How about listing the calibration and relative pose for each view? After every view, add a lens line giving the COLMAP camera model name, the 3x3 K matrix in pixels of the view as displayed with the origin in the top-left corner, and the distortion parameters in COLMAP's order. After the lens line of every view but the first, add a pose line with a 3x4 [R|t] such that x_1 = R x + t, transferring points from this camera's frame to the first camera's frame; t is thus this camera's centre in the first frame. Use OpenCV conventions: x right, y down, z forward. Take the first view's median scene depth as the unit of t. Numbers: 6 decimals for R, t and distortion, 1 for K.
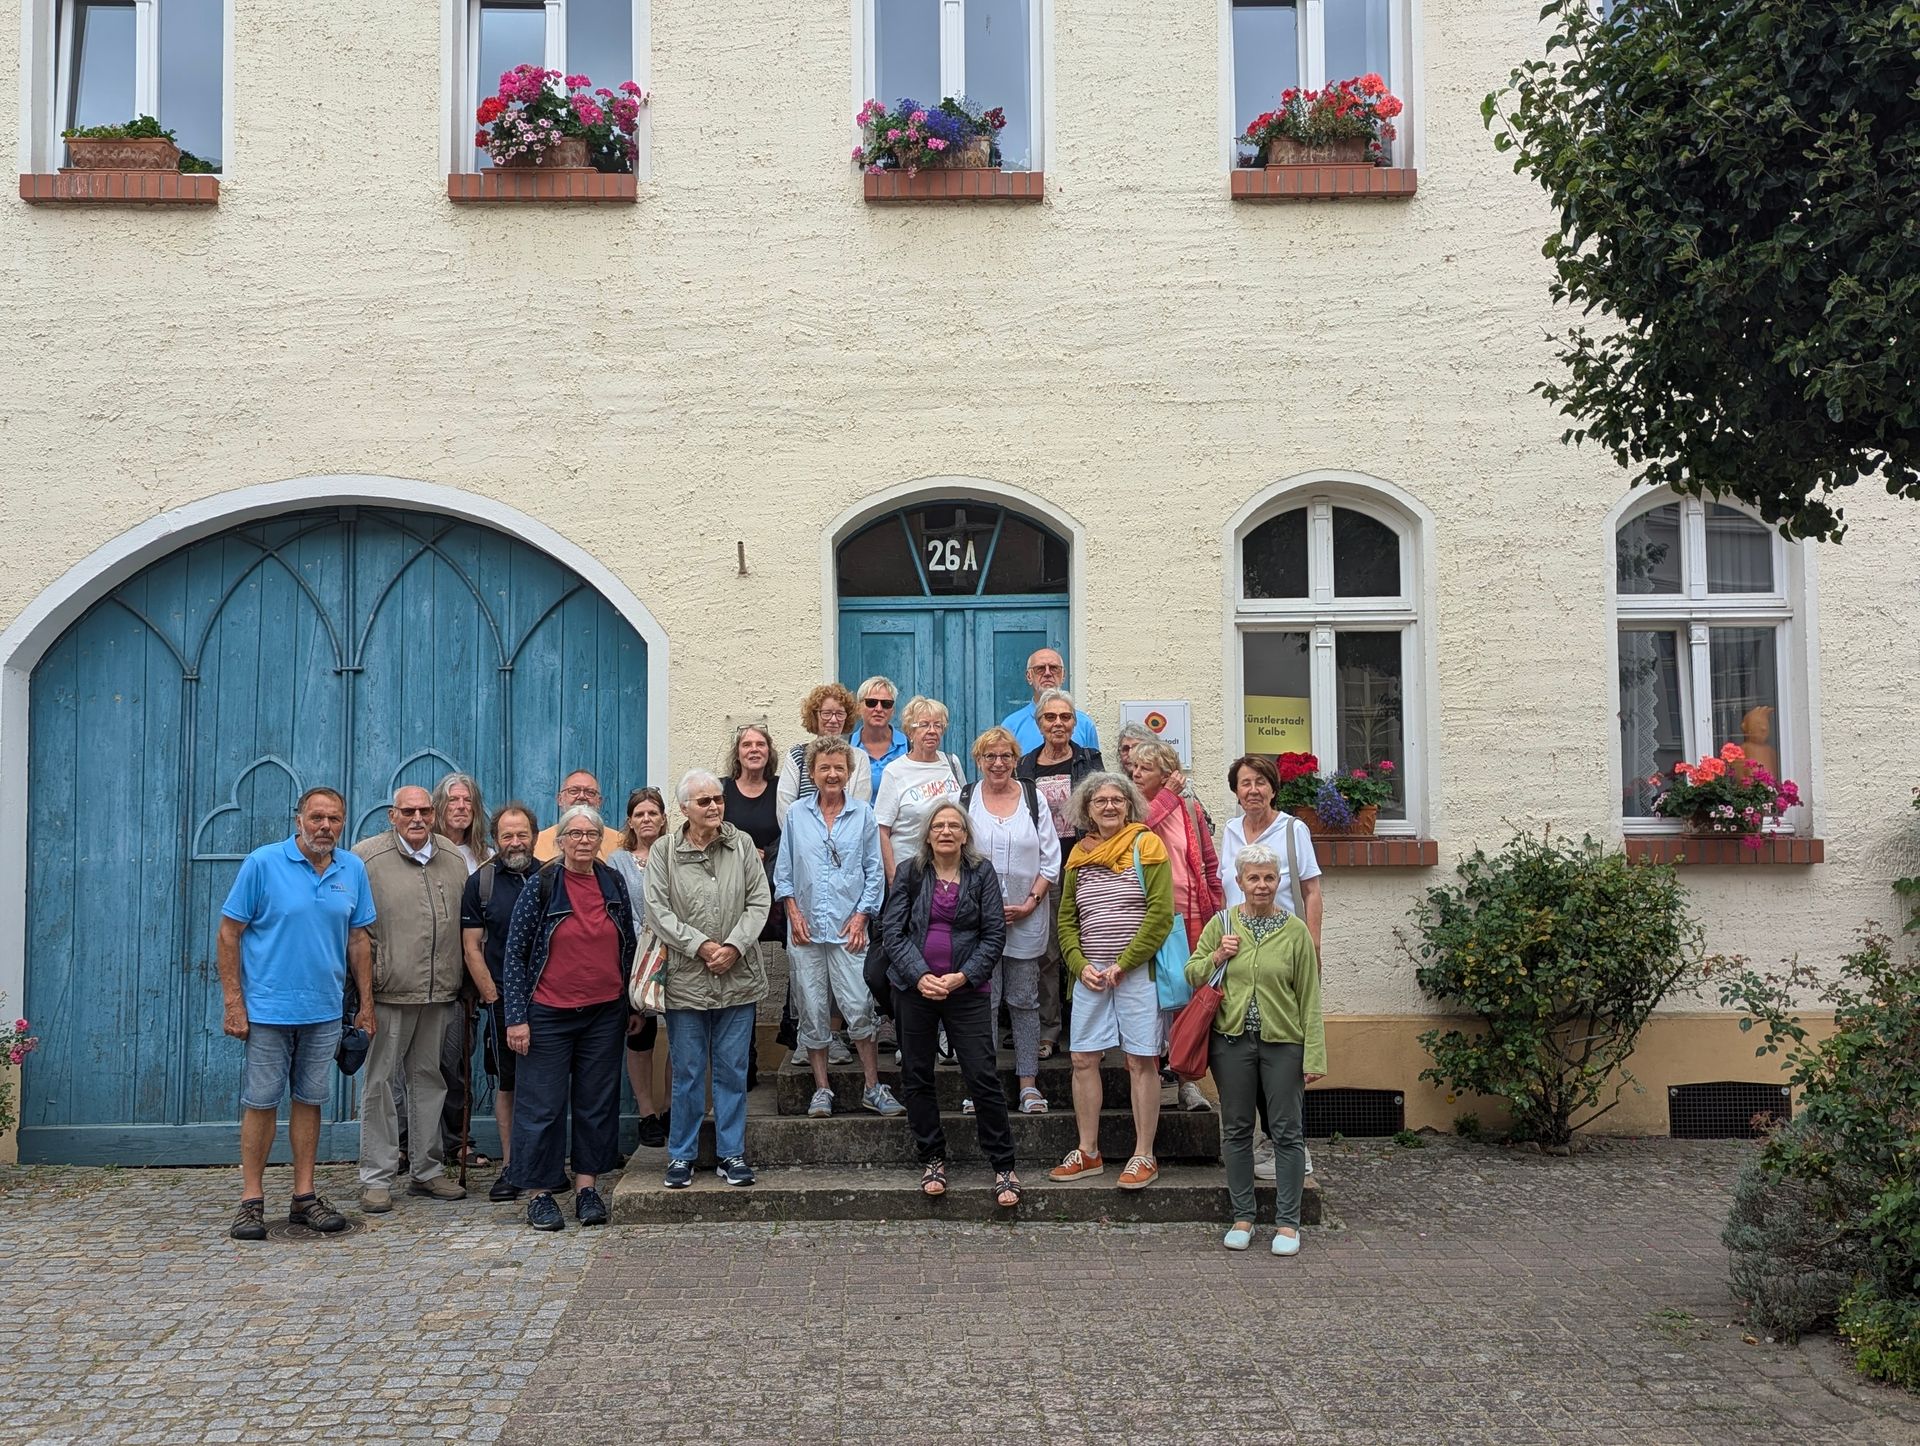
lens RADIAL K [[1748.8, 0, 959.2], [0, 1748.8, 715.6], [0, 0, 1]] dist [0.050907, 0.000000]
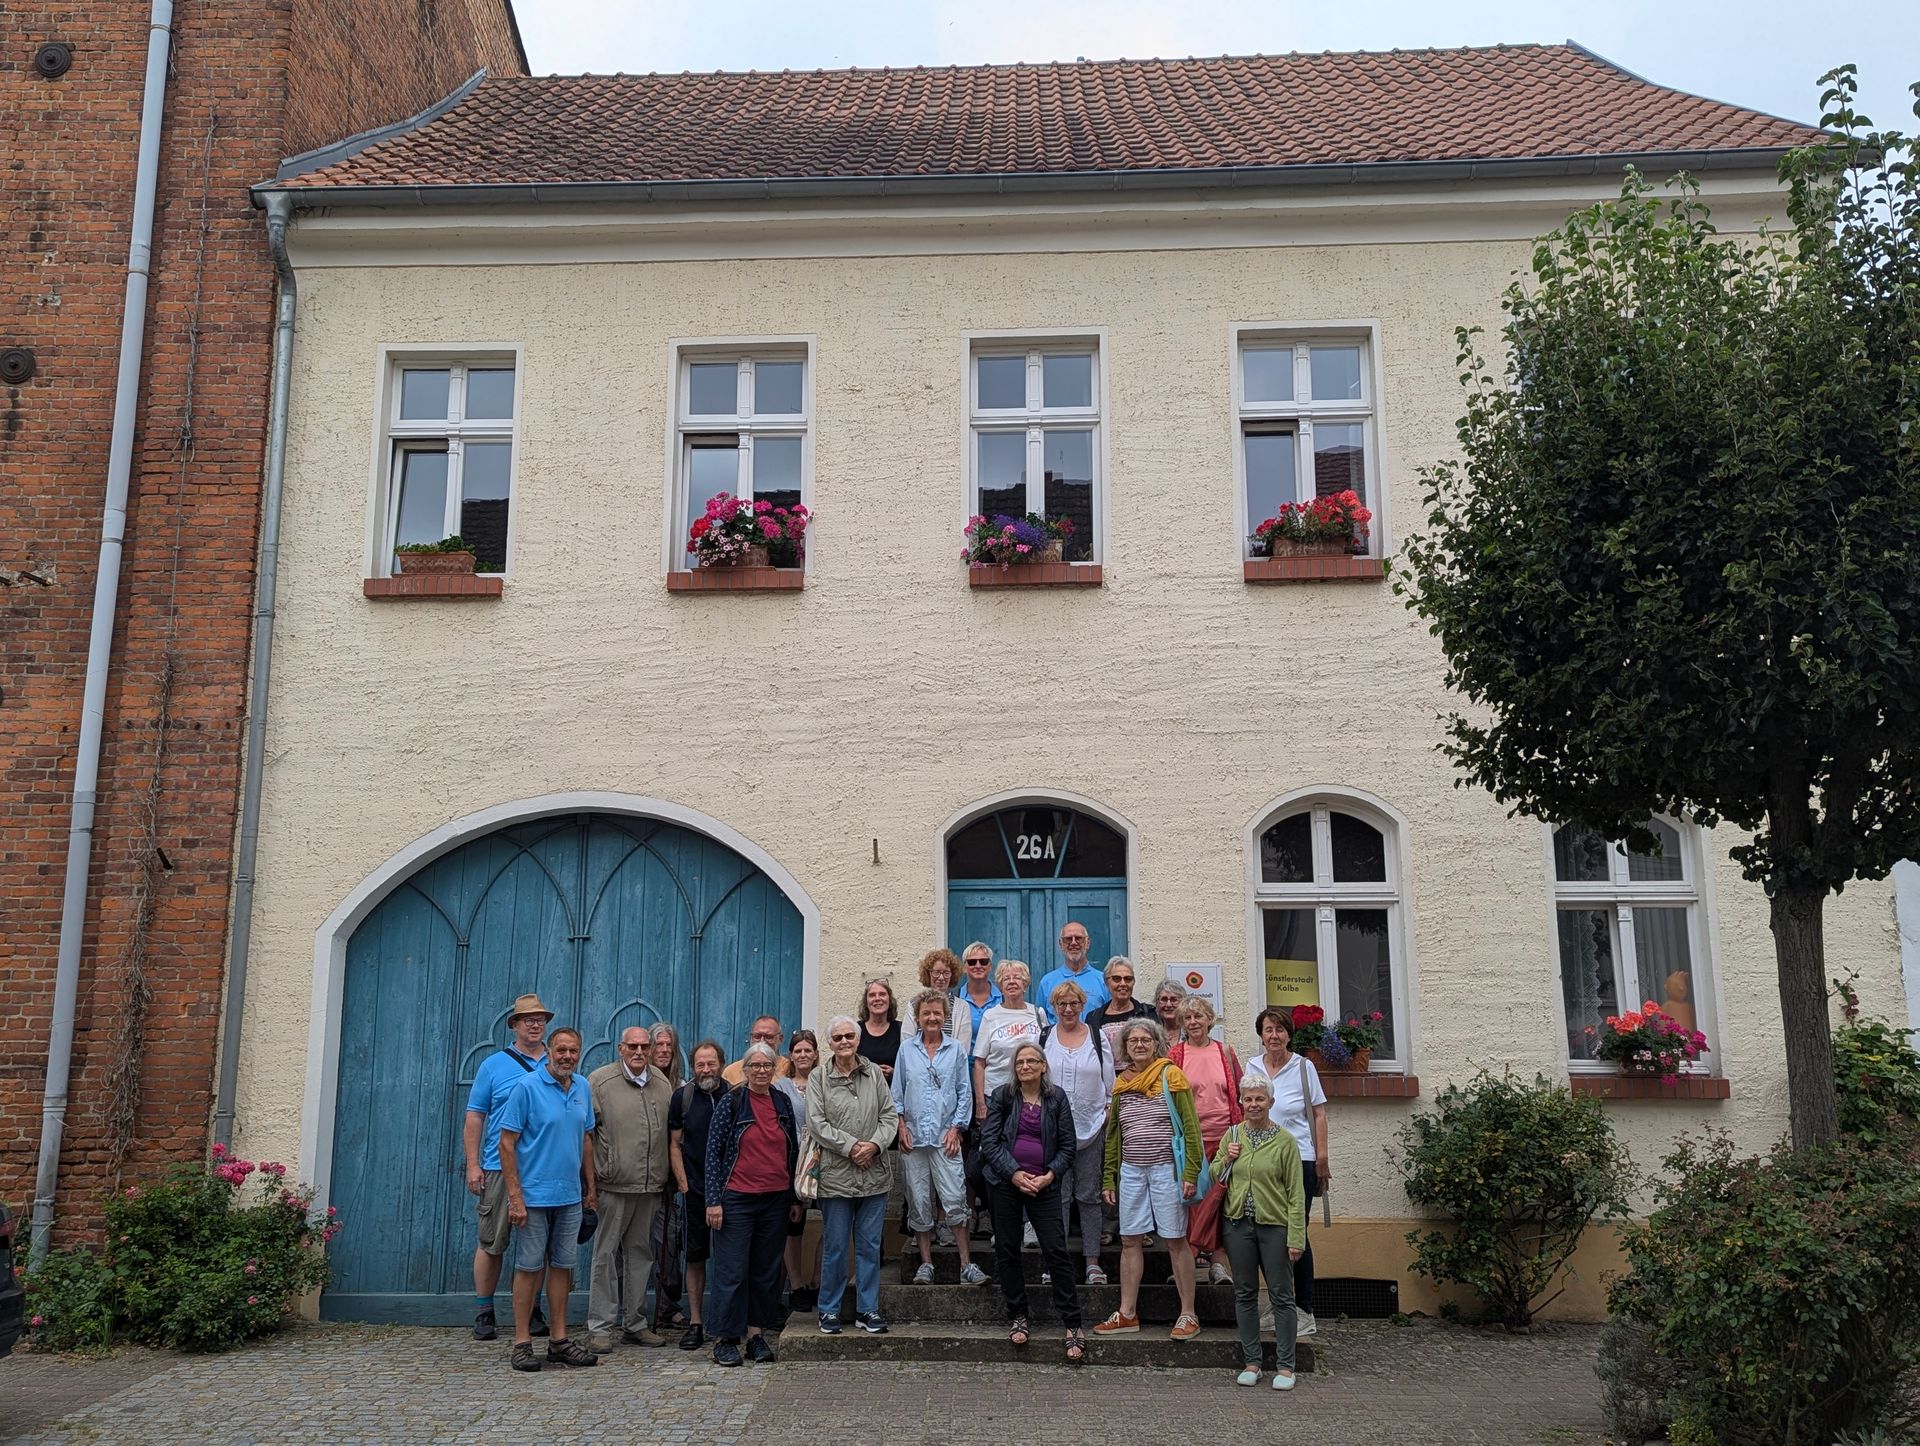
lens RADIAL K [[1813.5, 0, 966.7], [0, 1813.5, 691.0], [0, 0, 1]] dist [0.111493, -0.141048]
pose [[0.998408, -0.004728, -0.056205, 0.021892], [-0.003547, 0.989244, -0.146230, -0.009592], [0.056292, 0.146197, 0.987653, -0.369242]]
